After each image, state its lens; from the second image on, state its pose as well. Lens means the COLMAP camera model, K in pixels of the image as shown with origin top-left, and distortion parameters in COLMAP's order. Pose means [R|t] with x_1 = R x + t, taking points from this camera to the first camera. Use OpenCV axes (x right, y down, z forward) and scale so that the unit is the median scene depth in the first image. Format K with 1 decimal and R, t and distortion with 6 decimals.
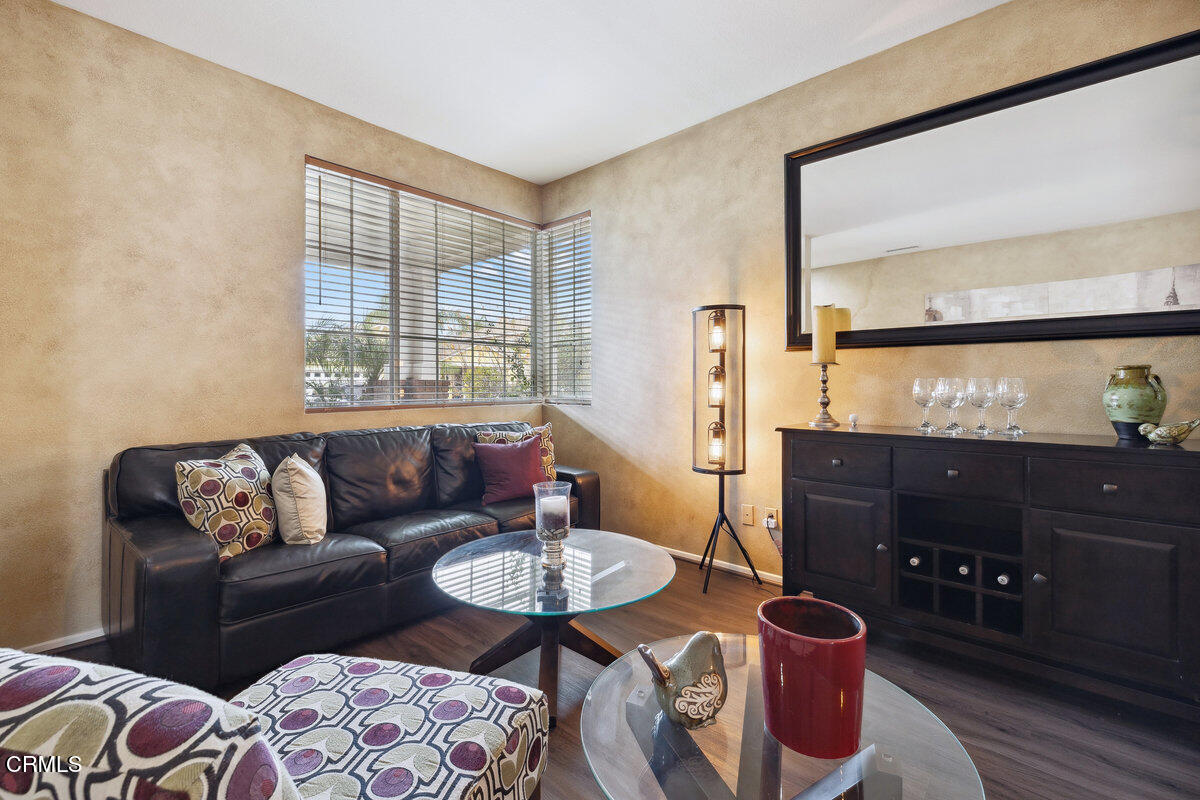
lens RADIAL K [[507.8, 0, 598.2], [0, 507.8, 391.3], [0, 0, 1]] dist [-0.004341, 0.000780]
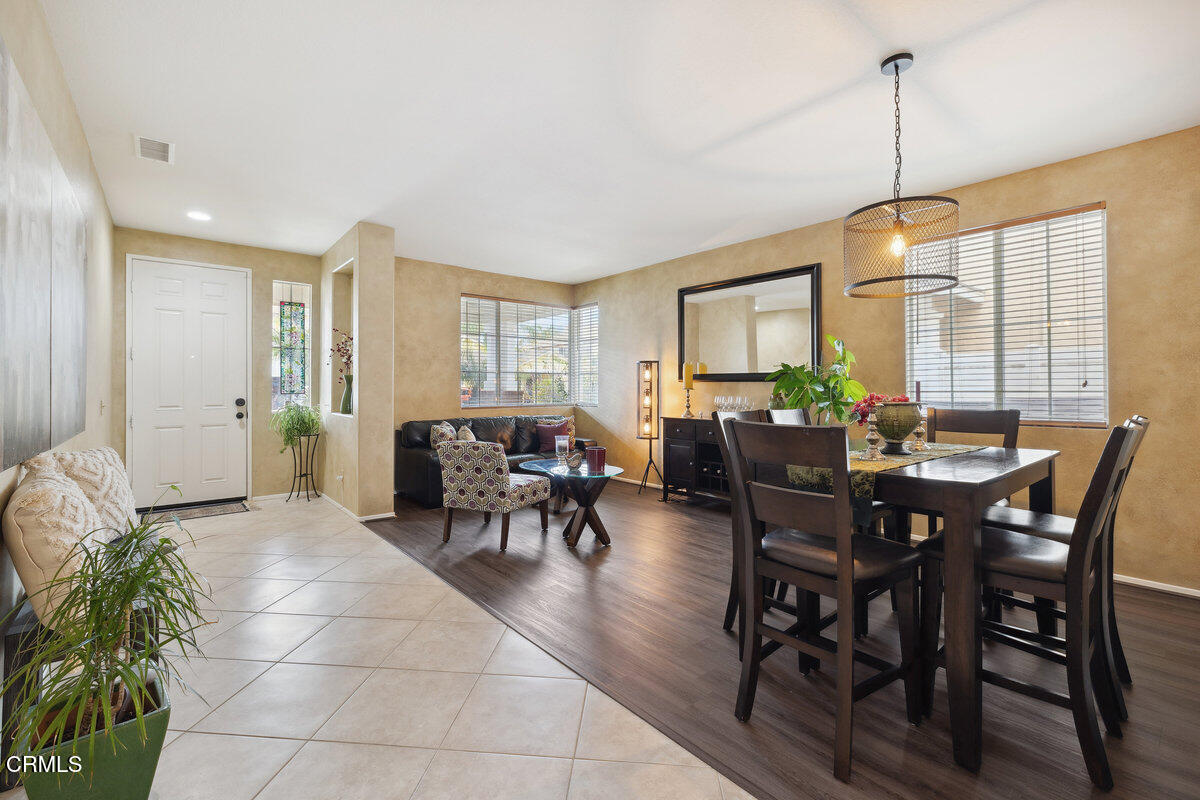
lens RADIAL K [[507.8, 0, 600.9], [0, 507.8, 395.1], [0, 0, 1]] dist [-0.004341, 0.000780]
pose [[0.991472, 0.003198, -0.130284, 0.311783], [-0.002821, 0.999991, 0.003076, -0.028450], [0.130292, -0.002682, 0.991472, -1.101586]]
